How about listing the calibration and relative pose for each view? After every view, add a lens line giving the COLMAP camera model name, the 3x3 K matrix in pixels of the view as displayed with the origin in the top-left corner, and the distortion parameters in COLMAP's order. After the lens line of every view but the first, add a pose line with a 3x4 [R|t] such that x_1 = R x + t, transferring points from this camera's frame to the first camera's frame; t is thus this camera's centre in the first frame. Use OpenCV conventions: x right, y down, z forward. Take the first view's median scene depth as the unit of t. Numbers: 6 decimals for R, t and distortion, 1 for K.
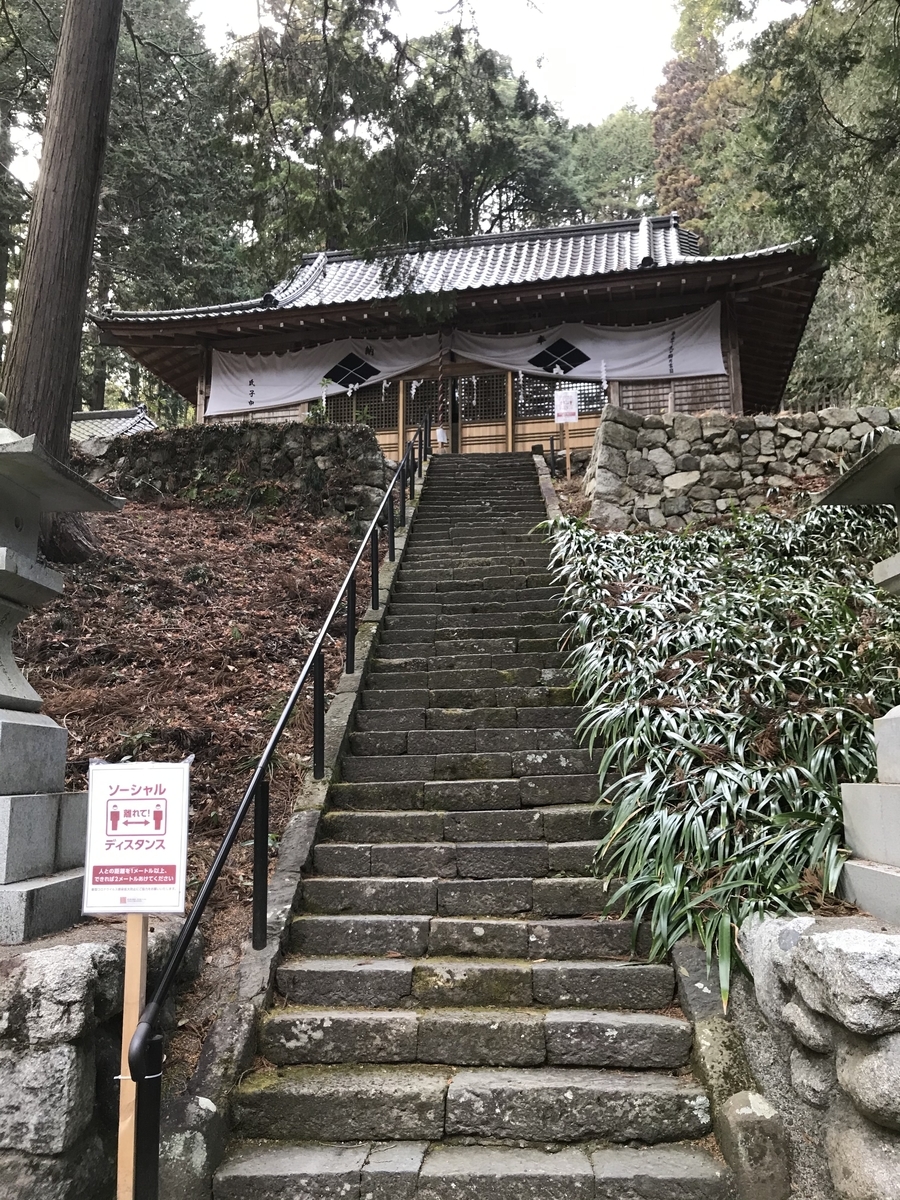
lens RADIAL K [[1015.8, 0, 450.0], [0, 1015.8, 600.0], [0, 0, 1]] dist [0.008744, -0.011957]
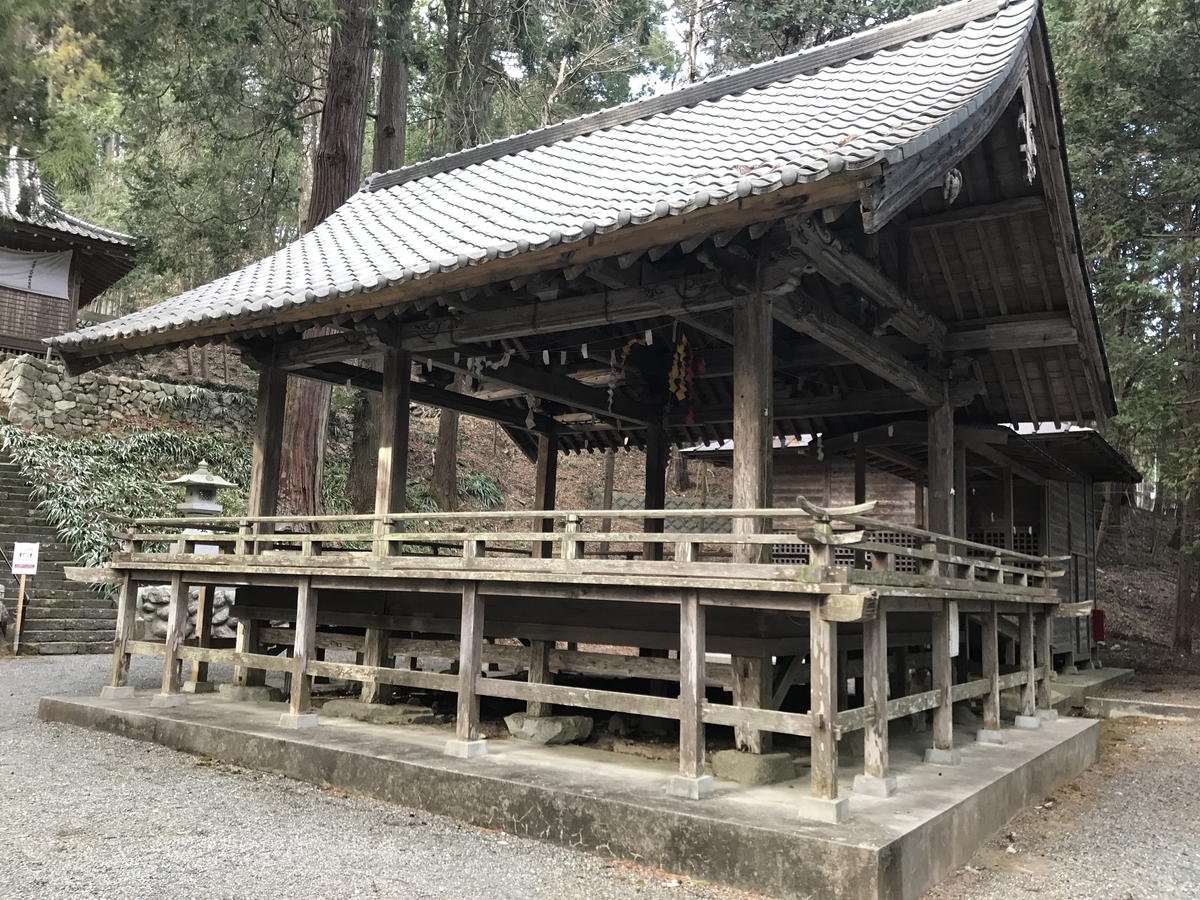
lens RADIAL K [[1015.8, 0, 600.0], [0, 1015.8, 450.0], [0, 0, 1]] dist [0.008744, -0.011957]
pose [[0.642191, 0.129357, 0.755551, -0.568188], [-0.164557, 0.985943, -0.028935, -0.145301], [-0.748673, -0.105750, 0.654450, -1.031106]]
